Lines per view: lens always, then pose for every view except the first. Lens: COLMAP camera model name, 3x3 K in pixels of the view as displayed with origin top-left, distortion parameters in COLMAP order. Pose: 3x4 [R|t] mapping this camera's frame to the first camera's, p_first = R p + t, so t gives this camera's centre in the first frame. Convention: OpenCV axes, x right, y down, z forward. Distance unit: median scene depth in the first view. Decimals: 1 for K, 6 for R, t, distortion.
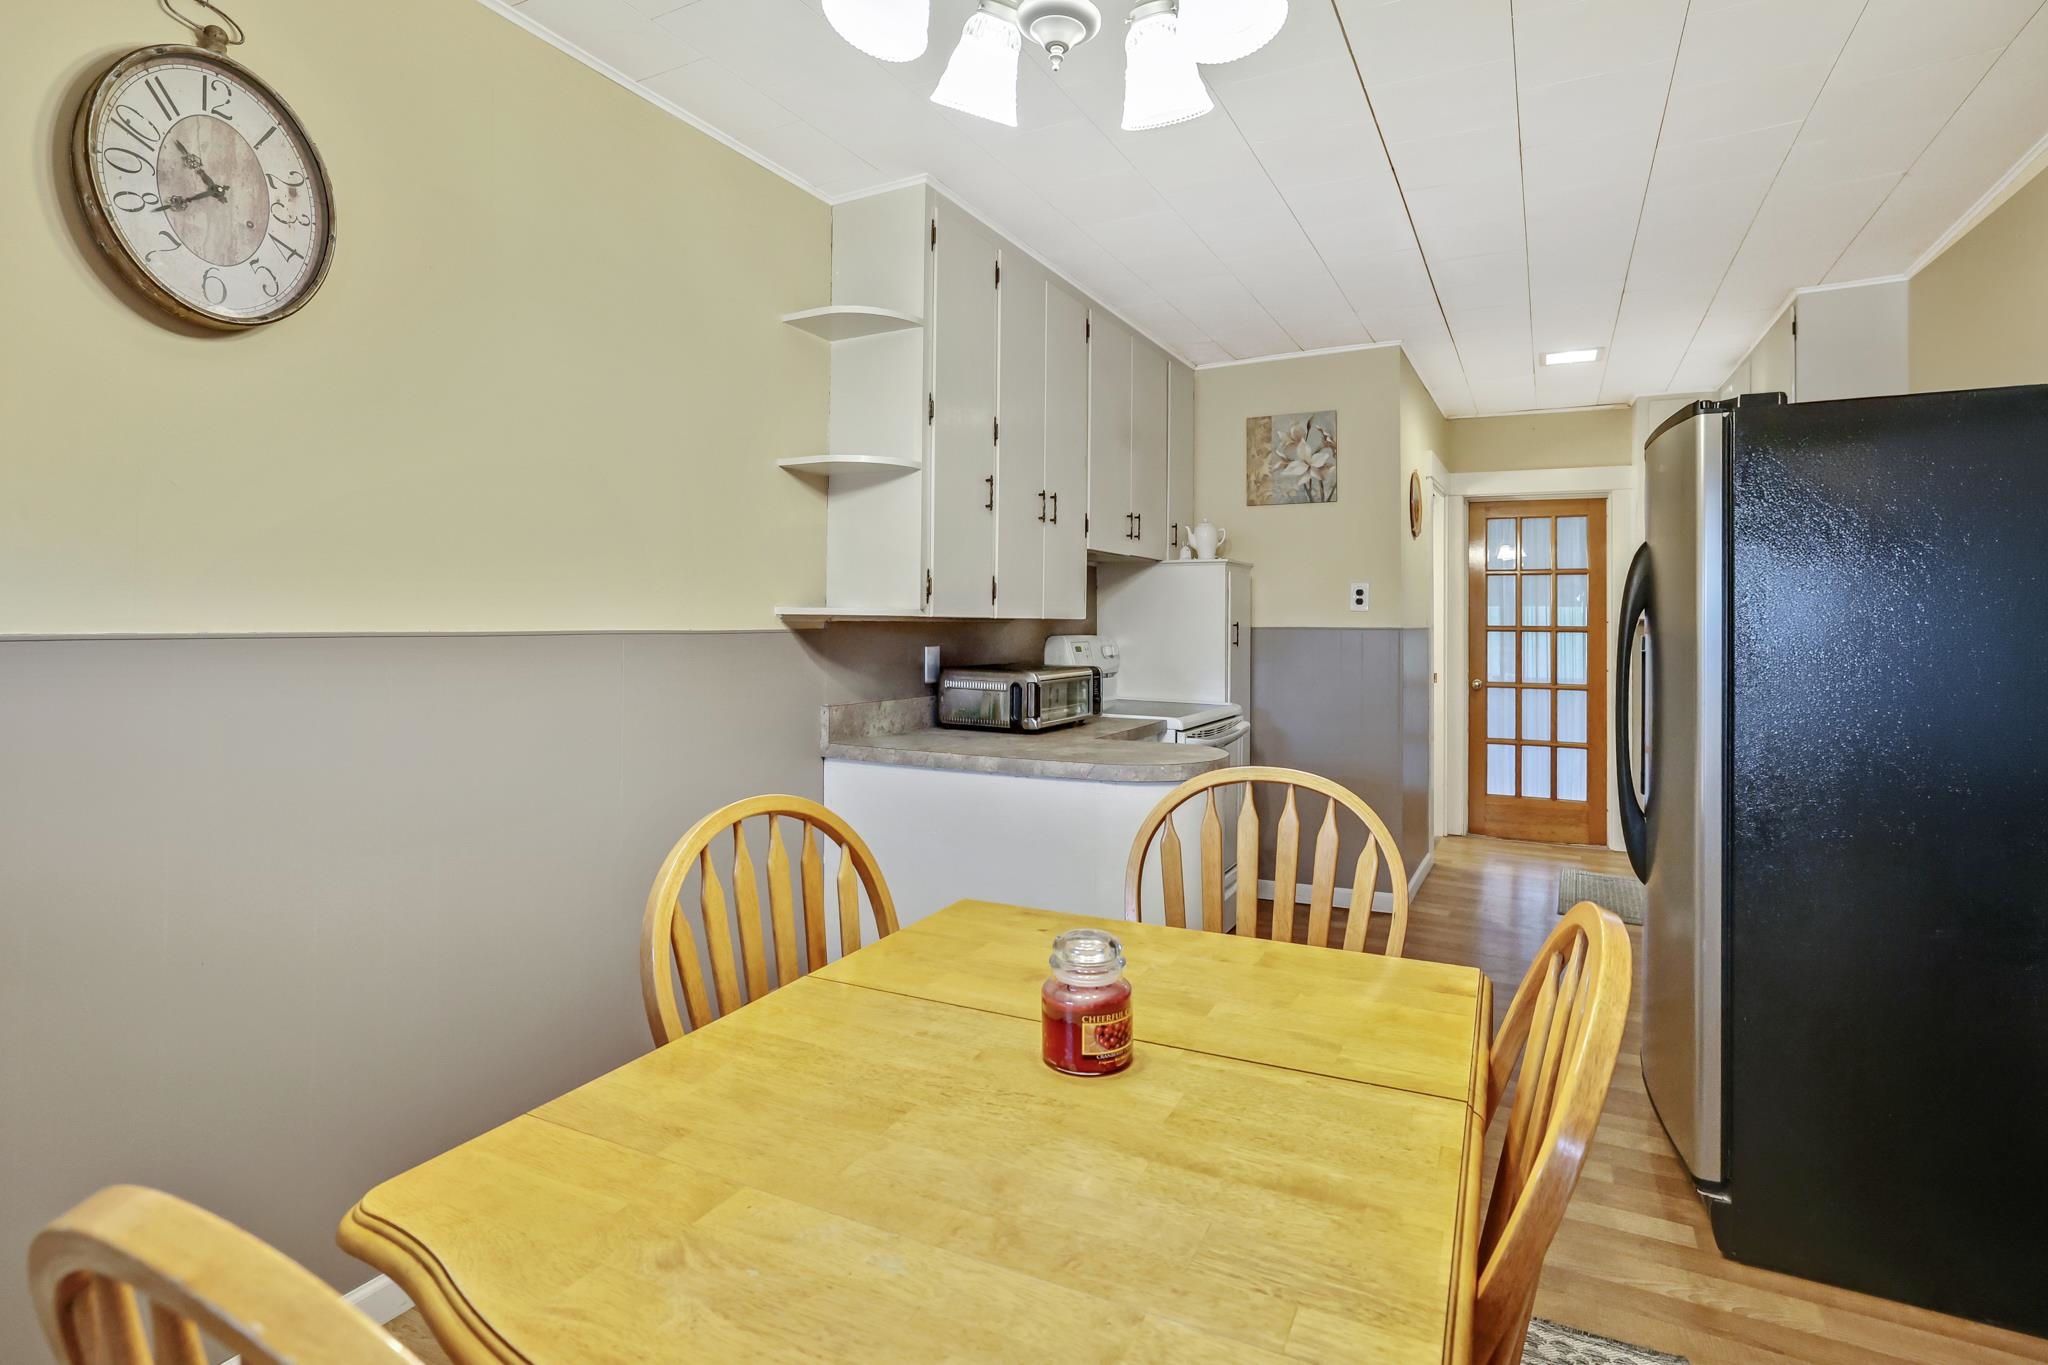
lens RADIAL K [[1009.2, 0, 1017.3], [0, 1009.2, 617.2], [0, 0, 1]] dist [-0.048634, 0.041971]
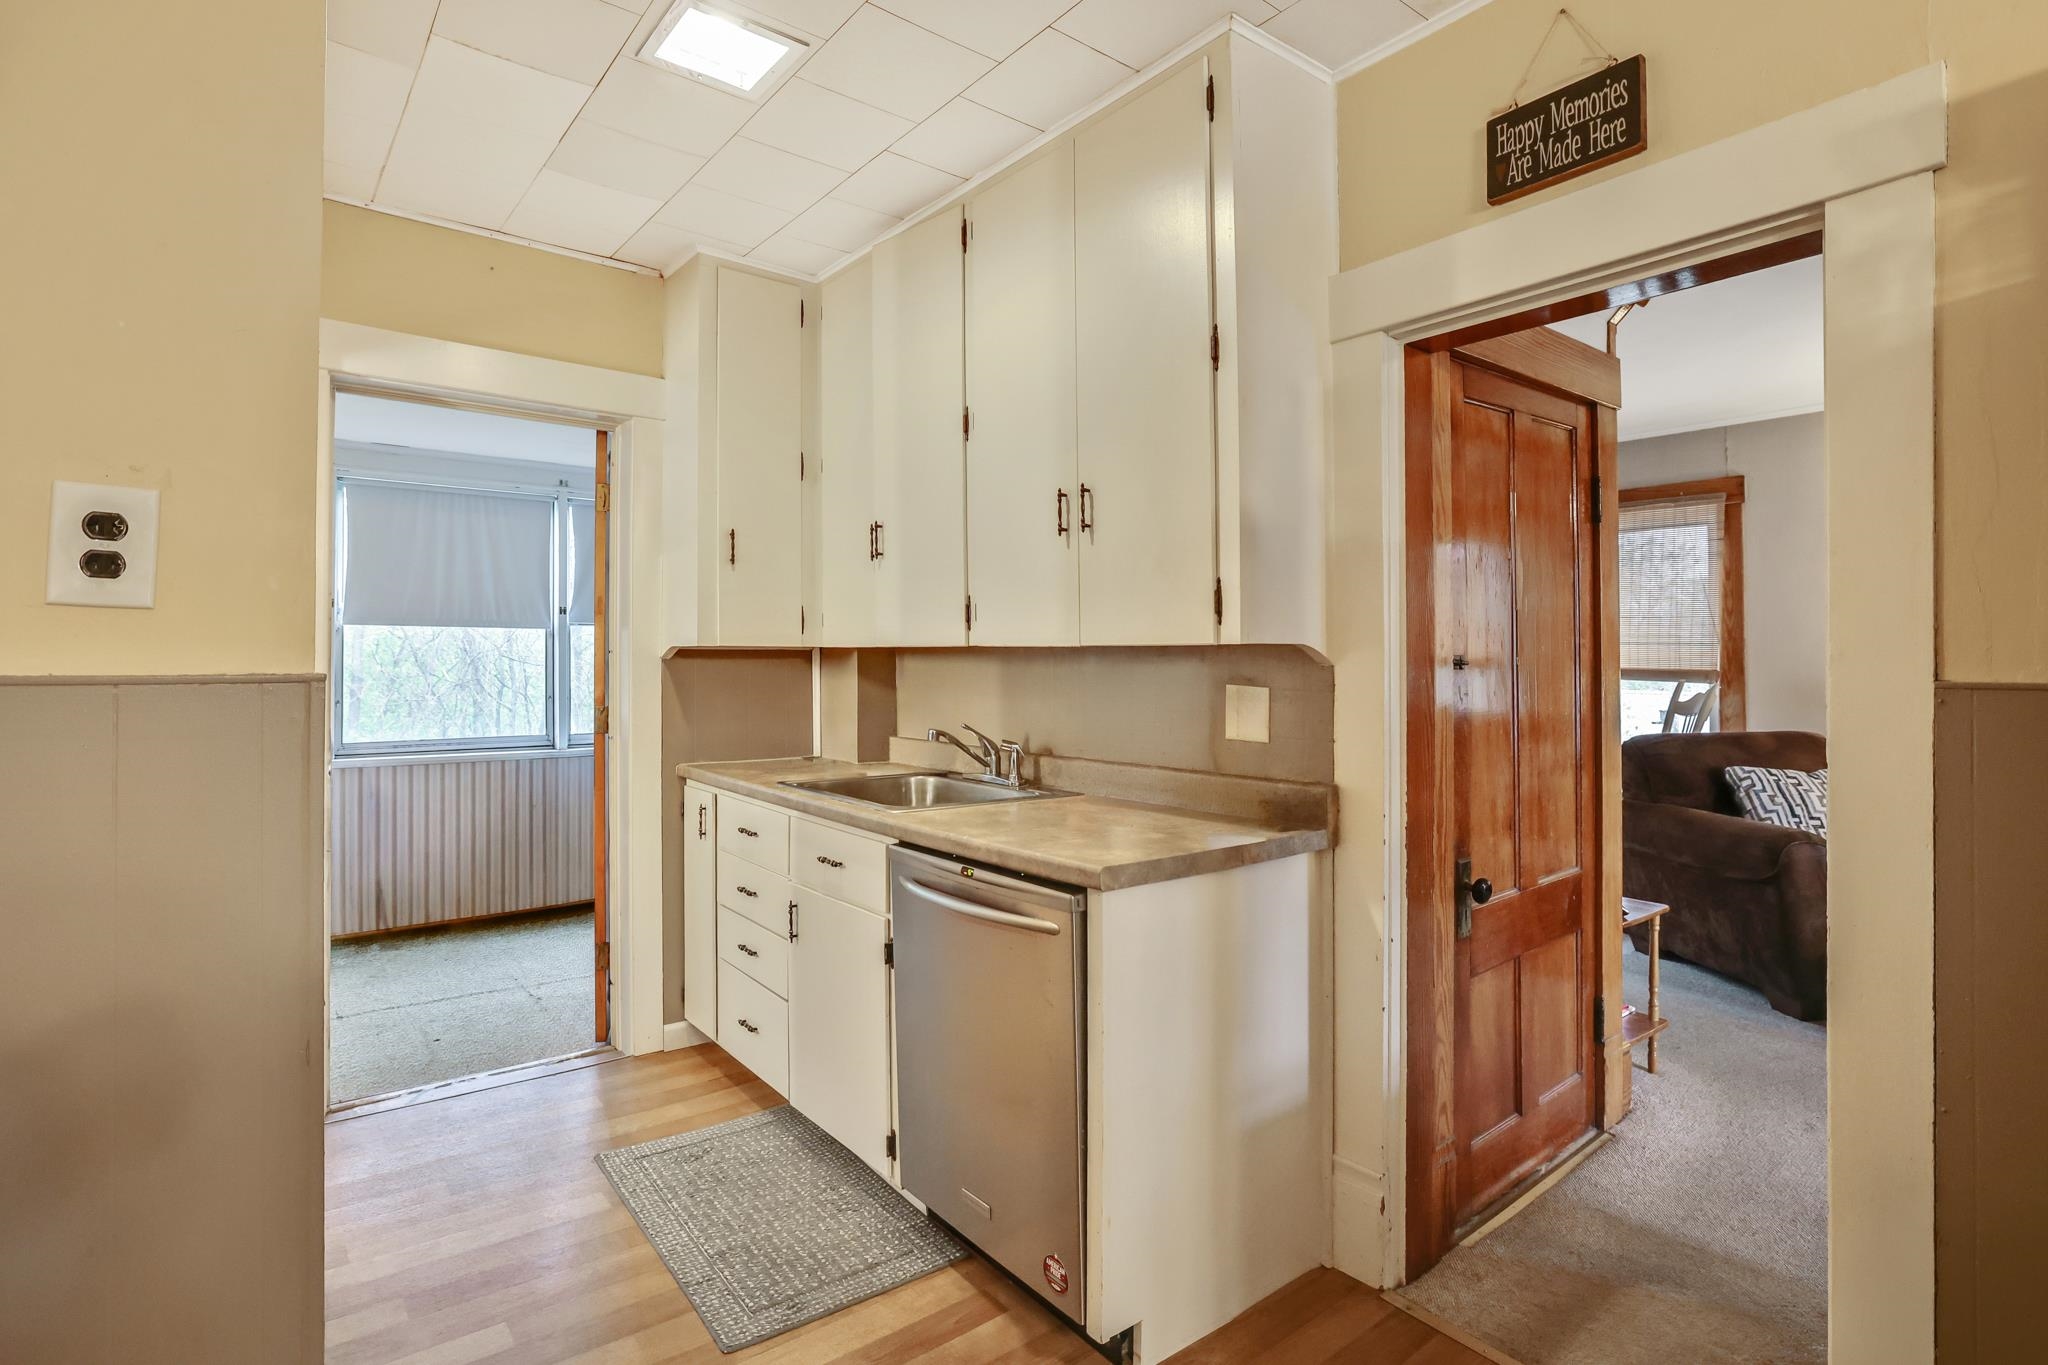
lens RADIAL K [[944.3, 0, 1026.3], [0, 944.3, 653.1], [0, 0, 1]] dist [-0.004682, -0.000091]
pose [[0.377240, -0.005695, 0.926098, 0.218921], [-0.001907, 0.999974, 0.006926, 0.002407], [-0.926114, -0.004379, 0.377219, 0.714264]]
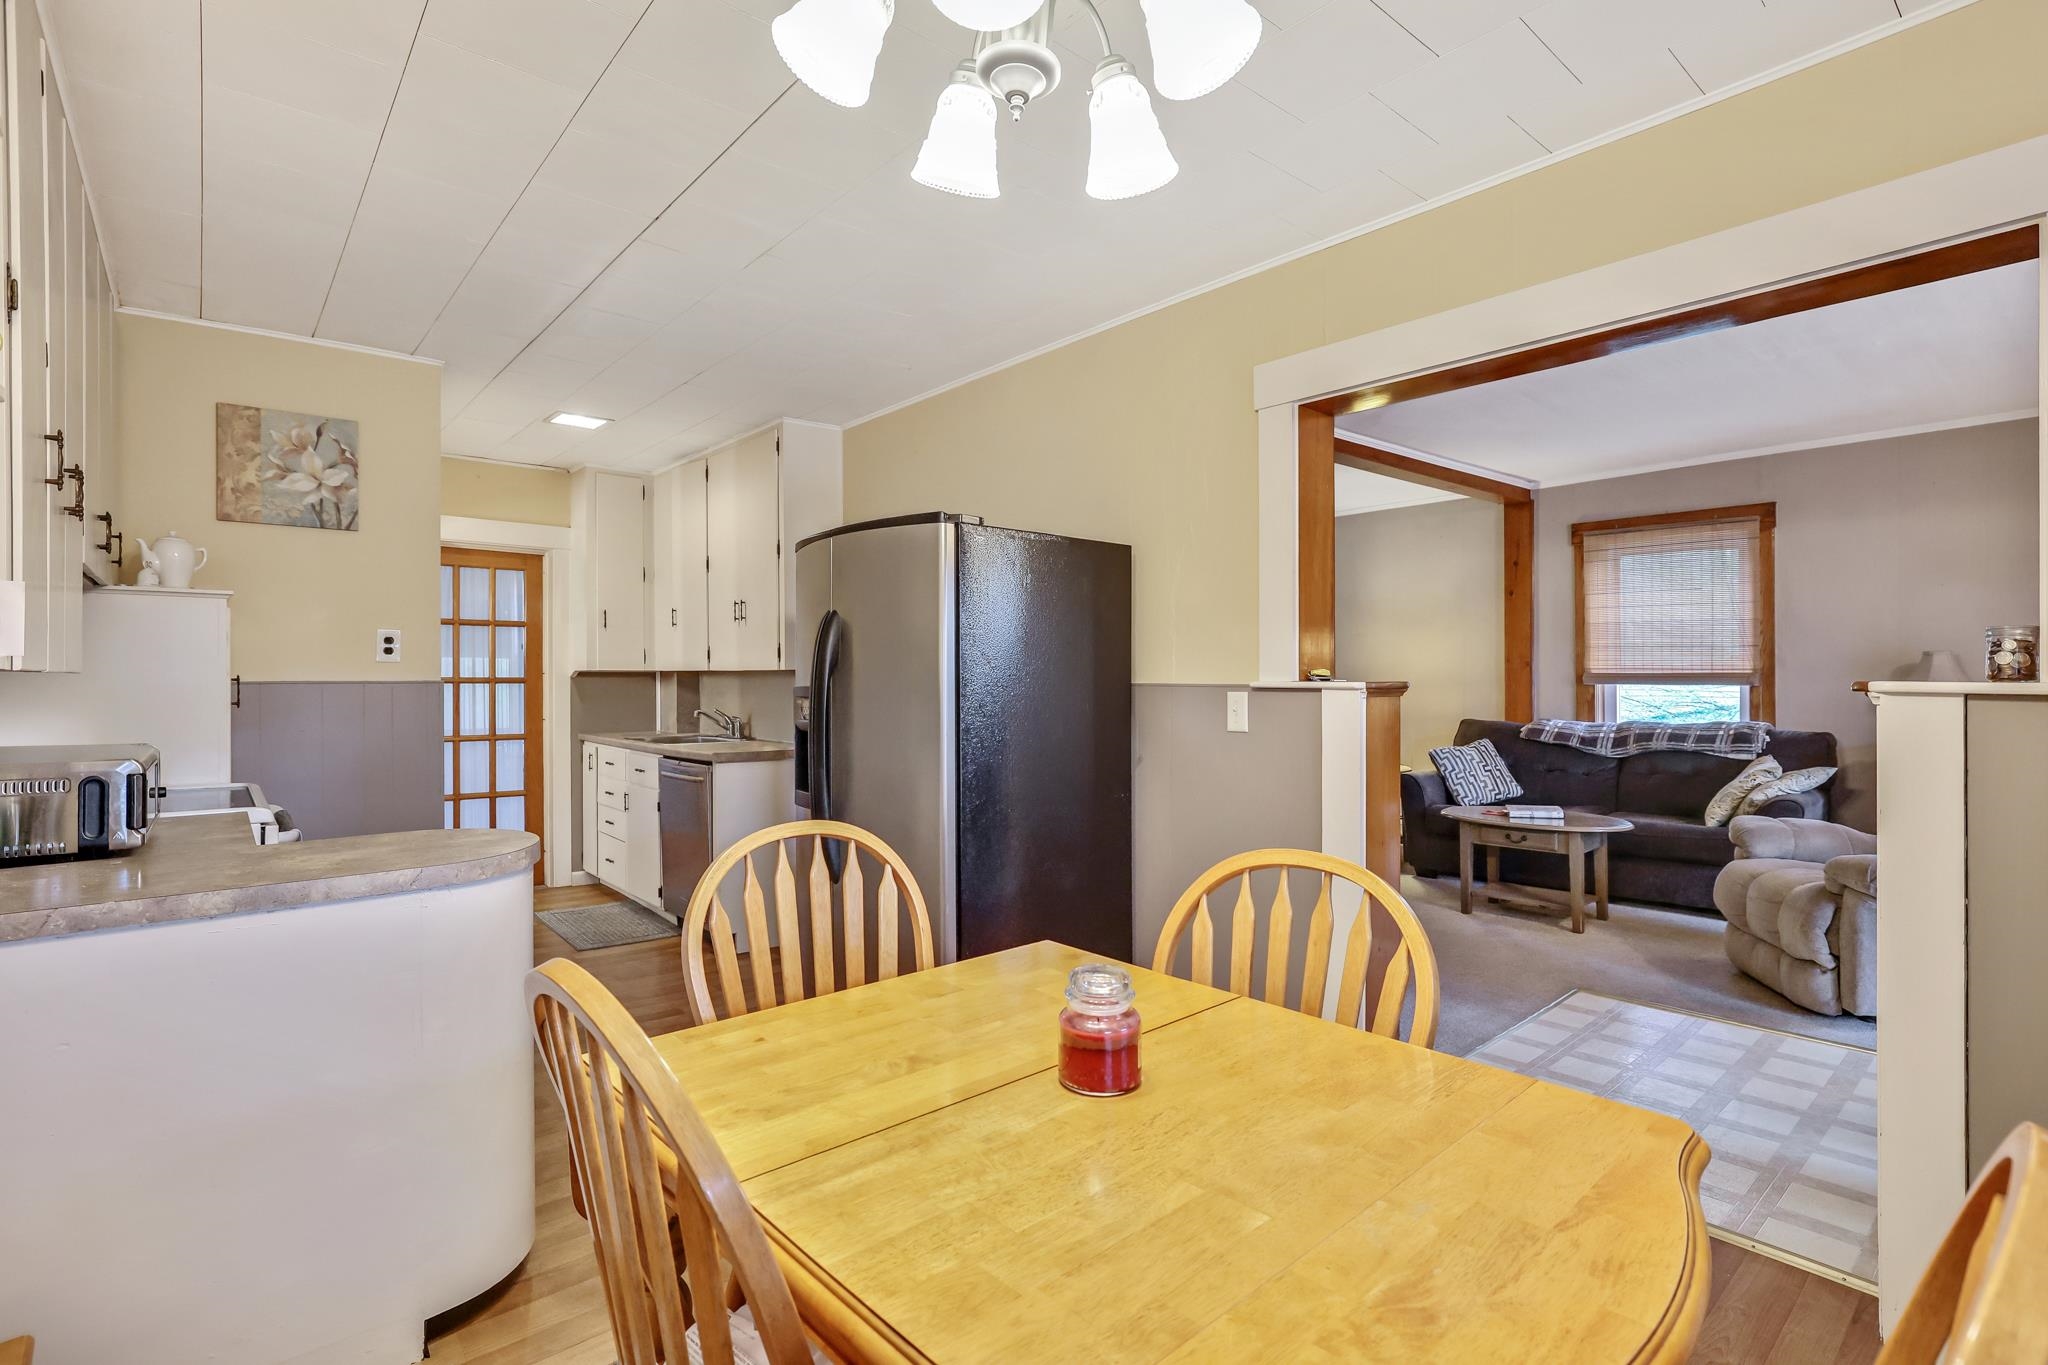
lens RADIAL K [[988.6, 0, 1024.0], [0, 988.6, 682.5], [0, 0, 1]] dist [0.000436, 0.000223]
pose [[0.370472, -0.014327, 0.928733, -0.241852], [0.000568, 0.999884, 0.015198, -0.000952], [-0.928844, -0.005103, 0.370437, 0.175202]]
